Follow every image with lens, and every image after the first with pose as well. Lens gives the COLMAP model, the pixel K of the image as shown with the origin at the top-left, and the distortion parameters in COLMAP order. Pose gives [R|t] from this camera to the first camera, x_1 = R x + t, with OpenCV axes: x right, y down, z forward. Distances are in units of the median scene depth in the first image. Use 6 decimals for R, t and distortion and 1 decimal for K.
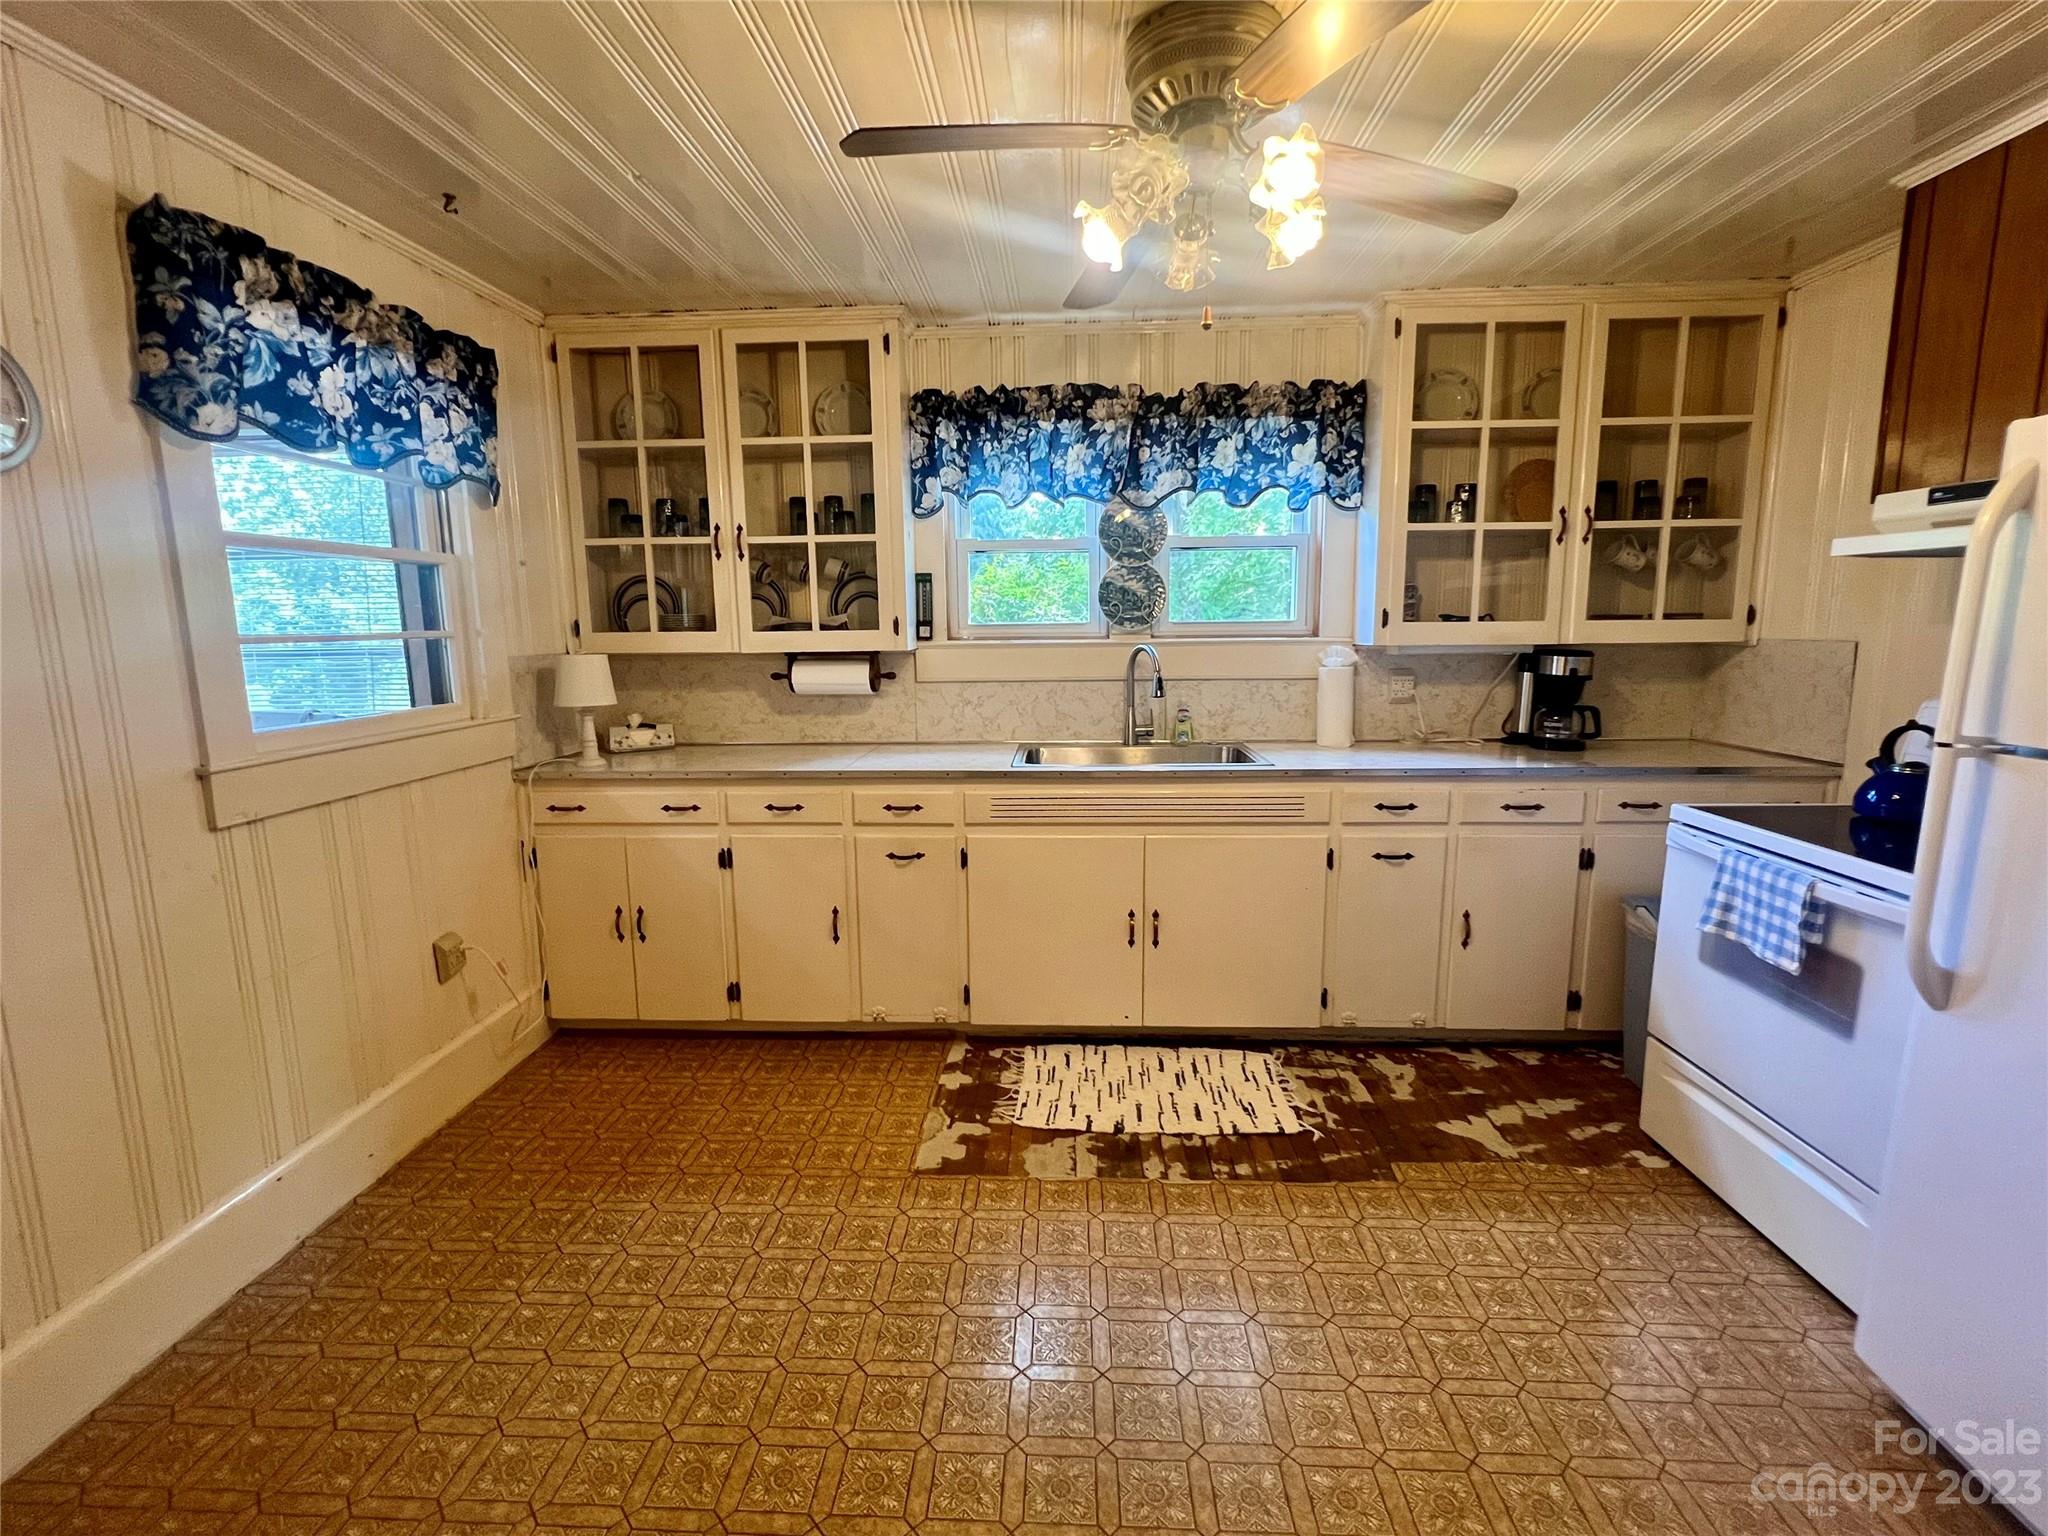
lens RADIAL K [[912.3, 0, 1023.4], [0, 912.3, 772.0], [0, 0, 1]] dist [-0.001851, -0.000072]
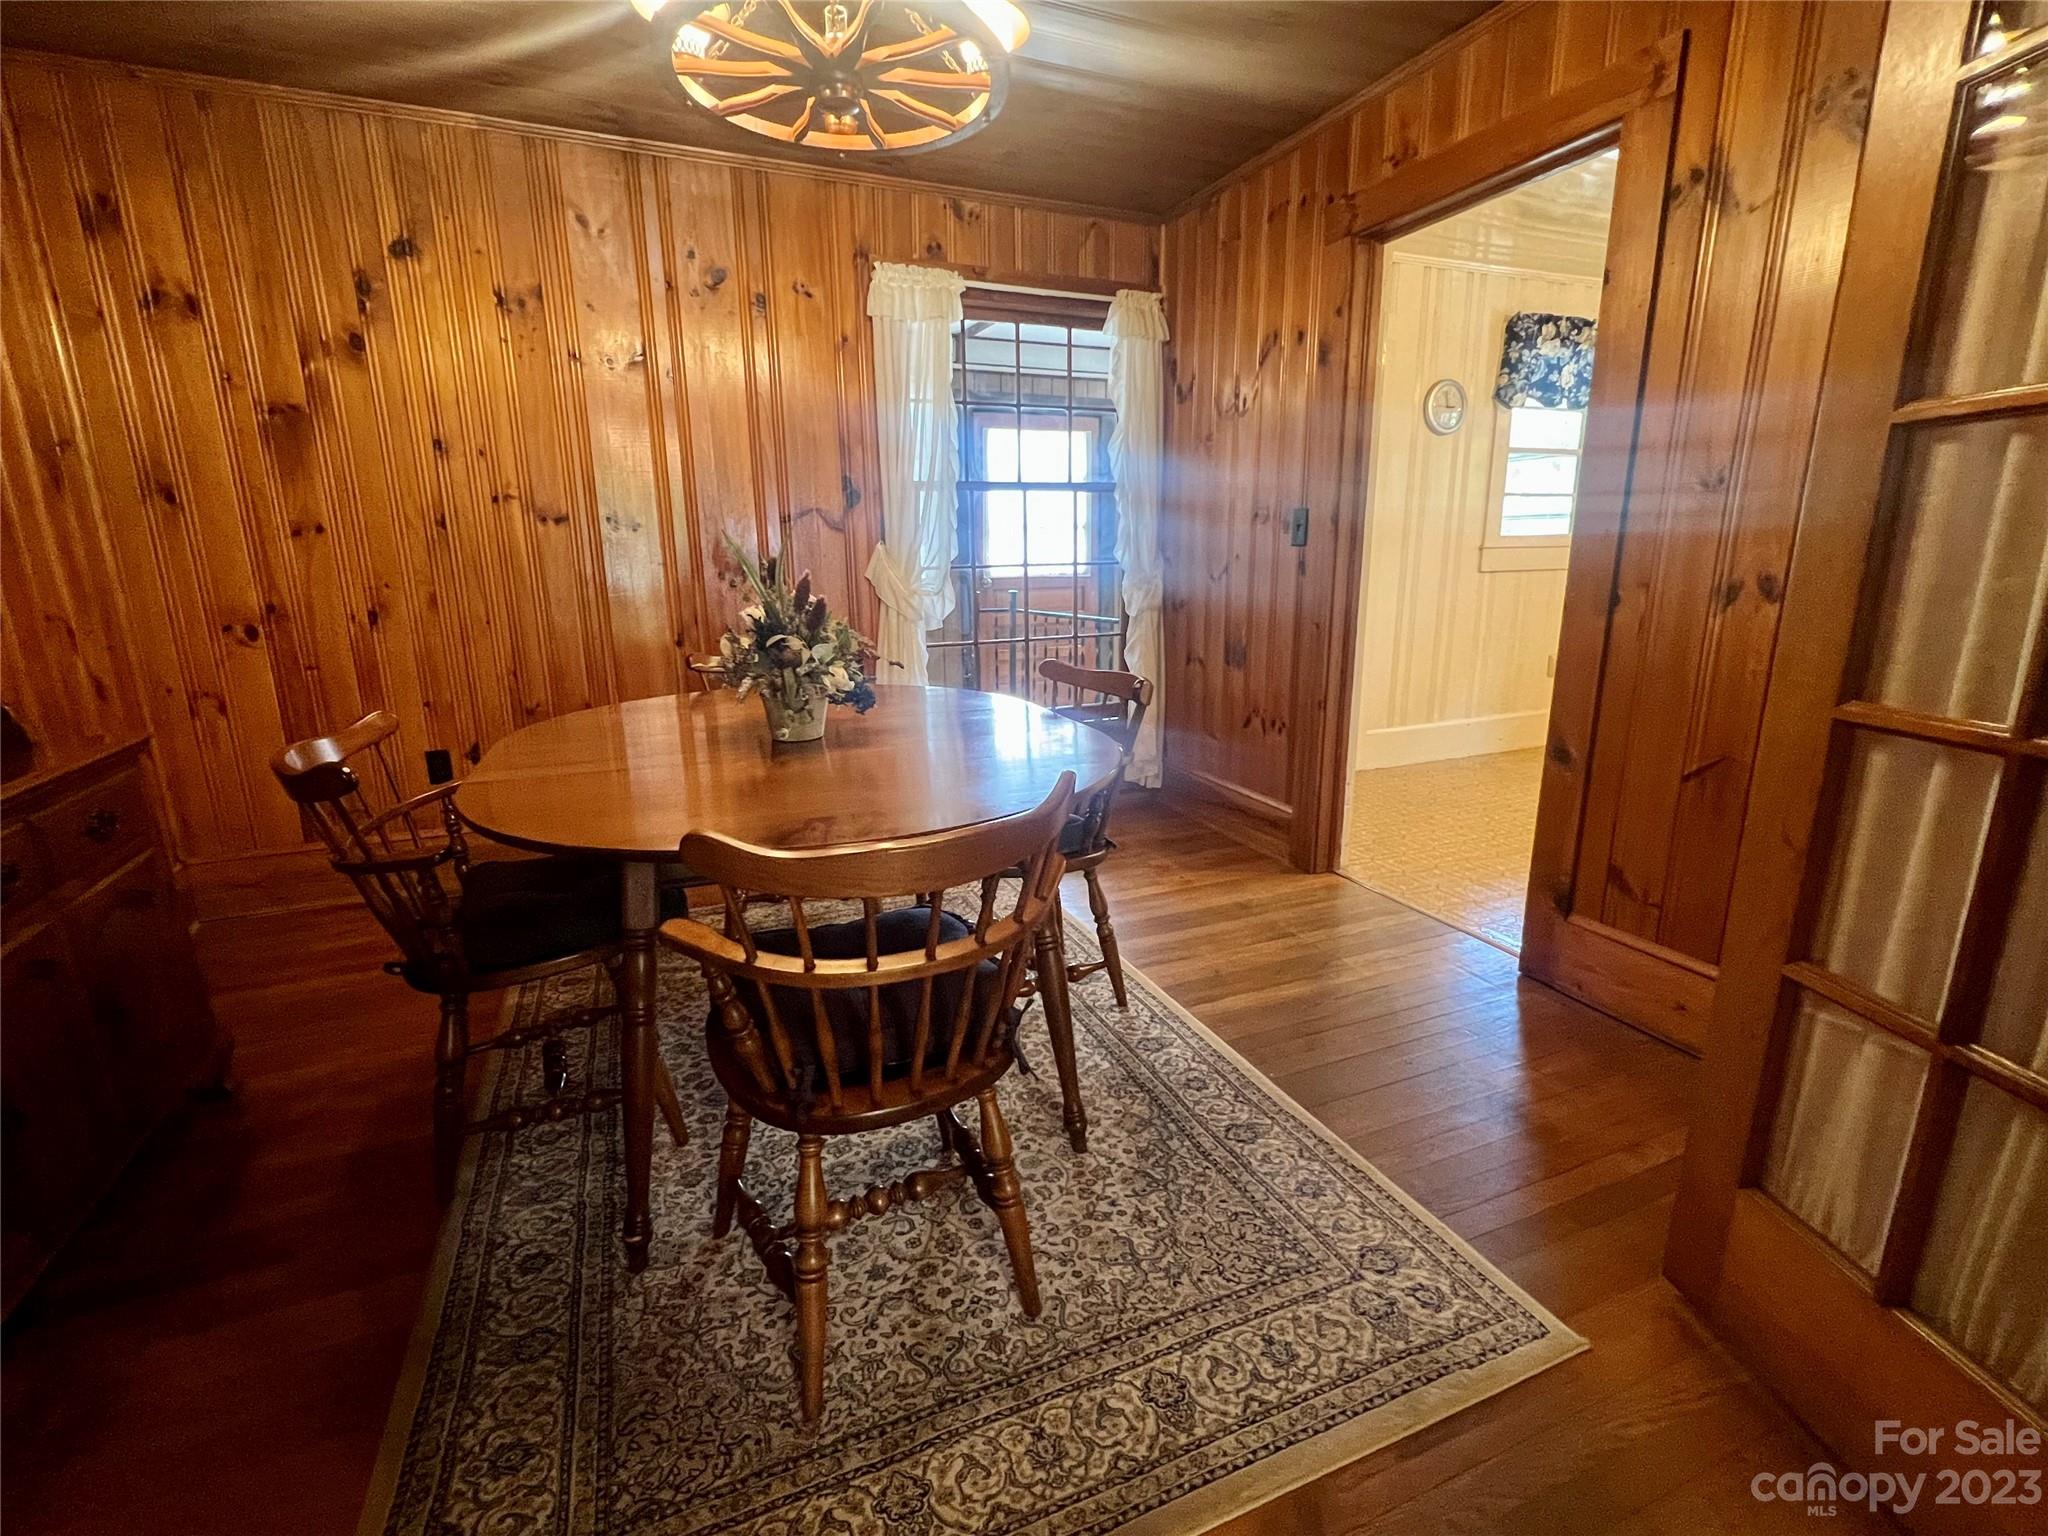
lens RADIAL K [[912.3, 0, 1024.6], [0, 912.3, 760.8], [0, 0, 1]] dist [-0.001851, -0.000072]
pose [[0.427610, 0.217066, -0.877514, 0.862120], [-0.126350, 0.975564, 0.179750, 0.274869], [0.895089, 0.034011, 0.444588, -1.184107]]
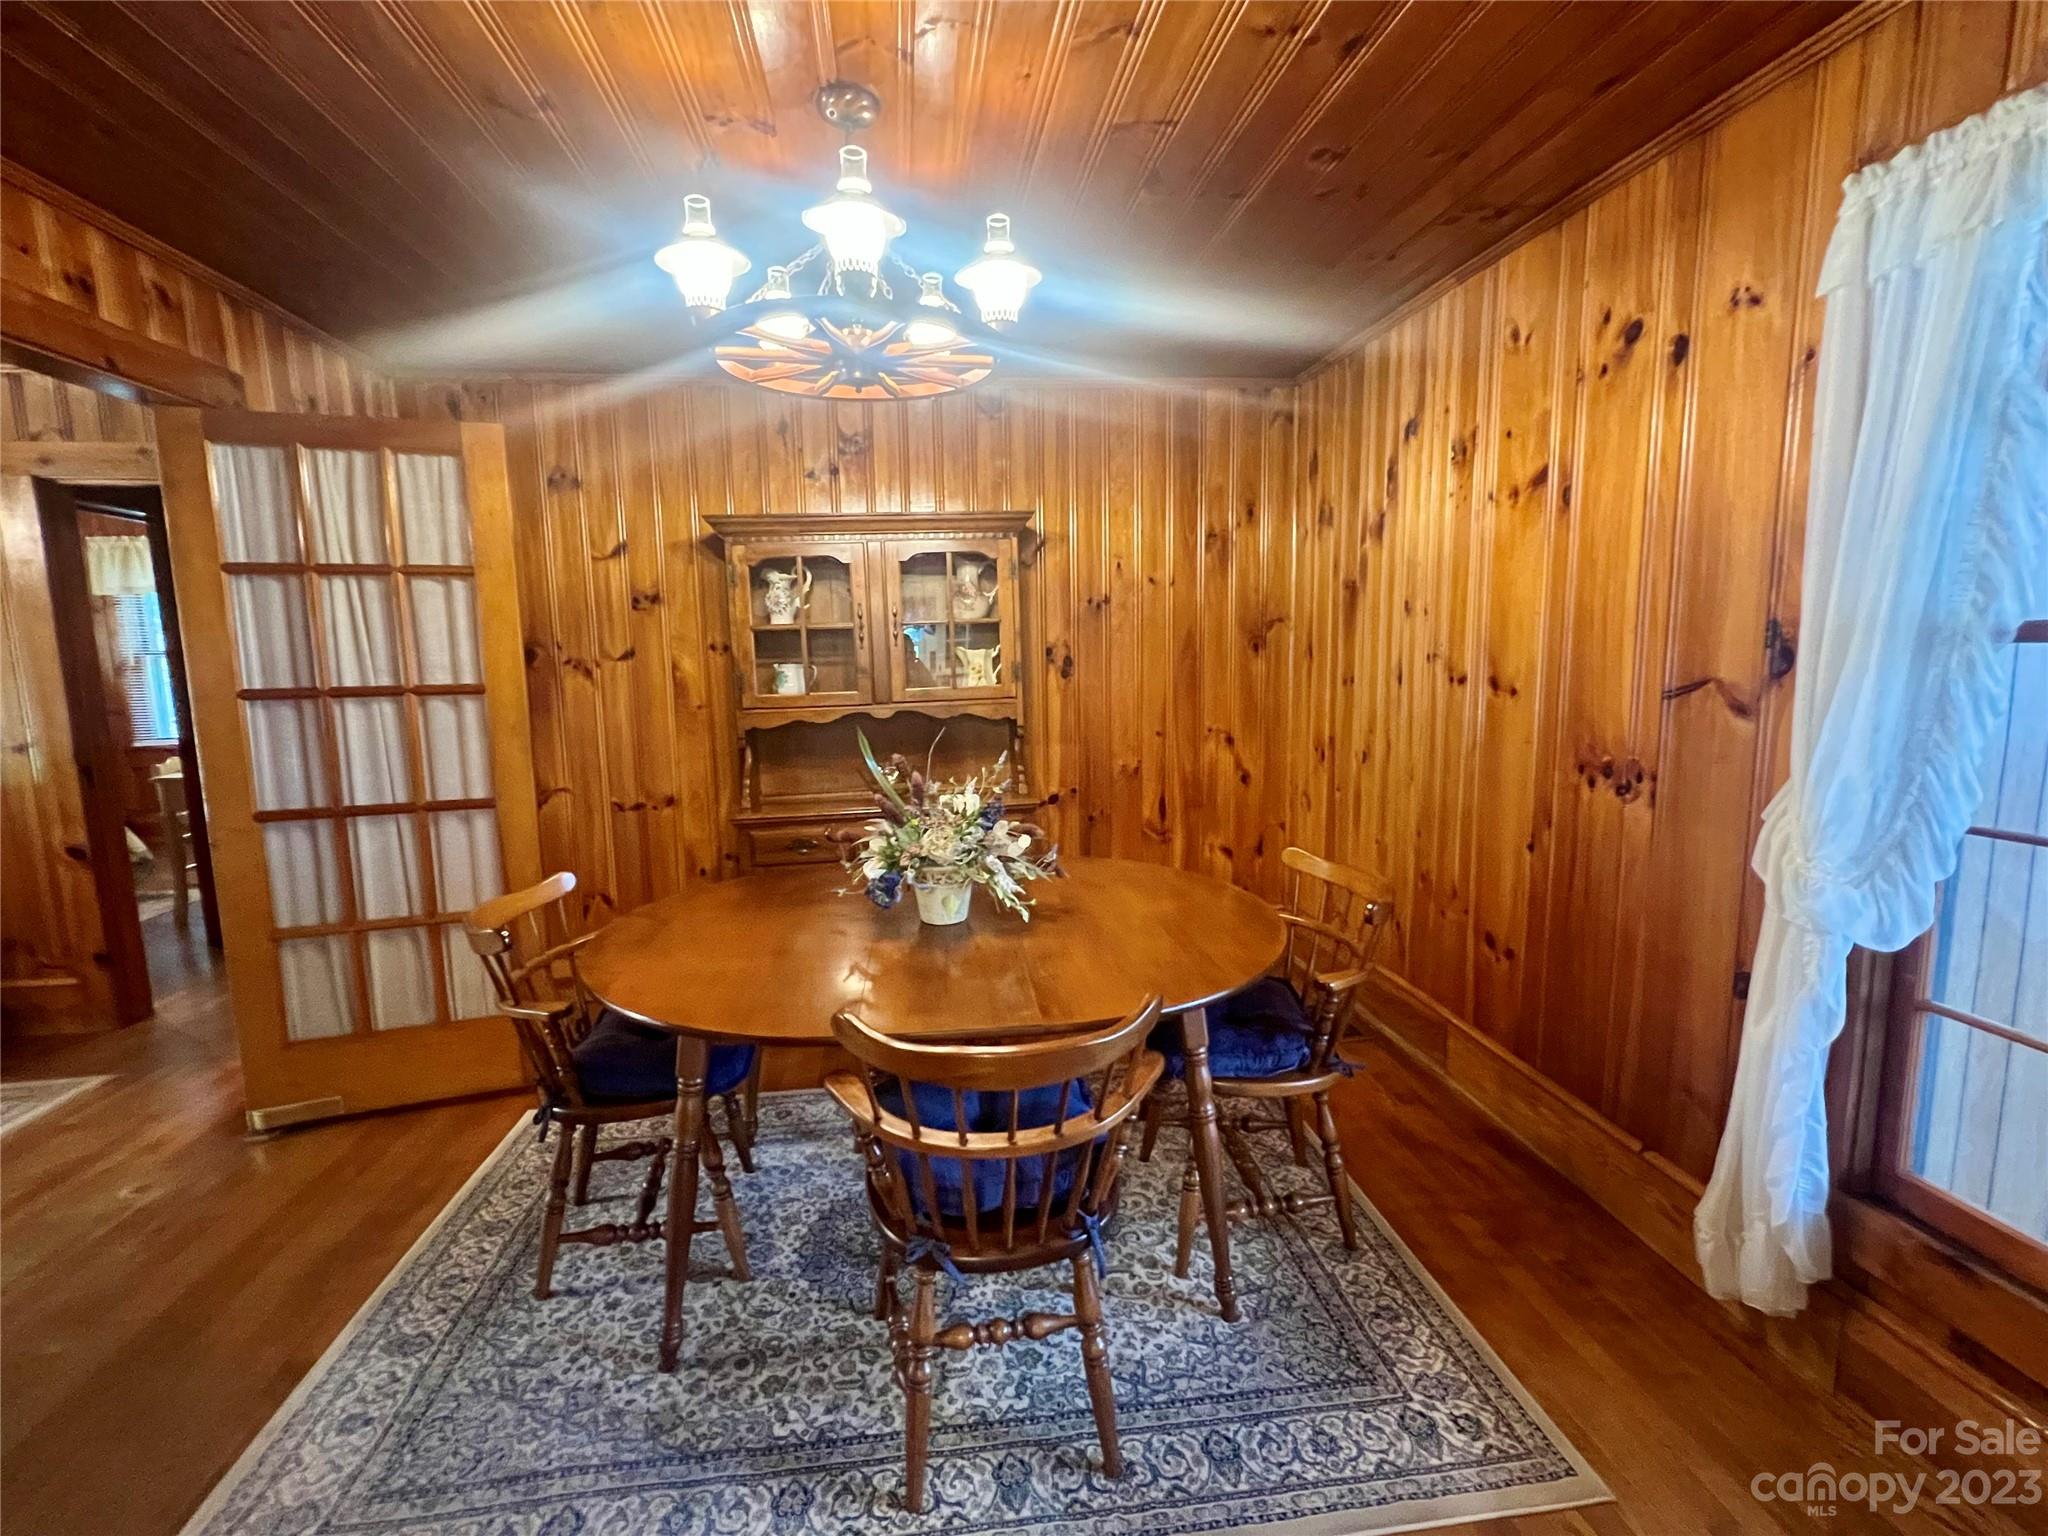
lens RADIAL K [[912.3, 0, 1016.5], [0, 912.3, 760.5], [0, 0, 1]] dist [-0.001851, -0.000072]
pose [[-0.985589, 0.052570, -0.160785, -3.489116], [0.006553, 0.961636, 0.274249, -1.116888], [0.169034, 0.269243, -0.948122, 4.608718]]
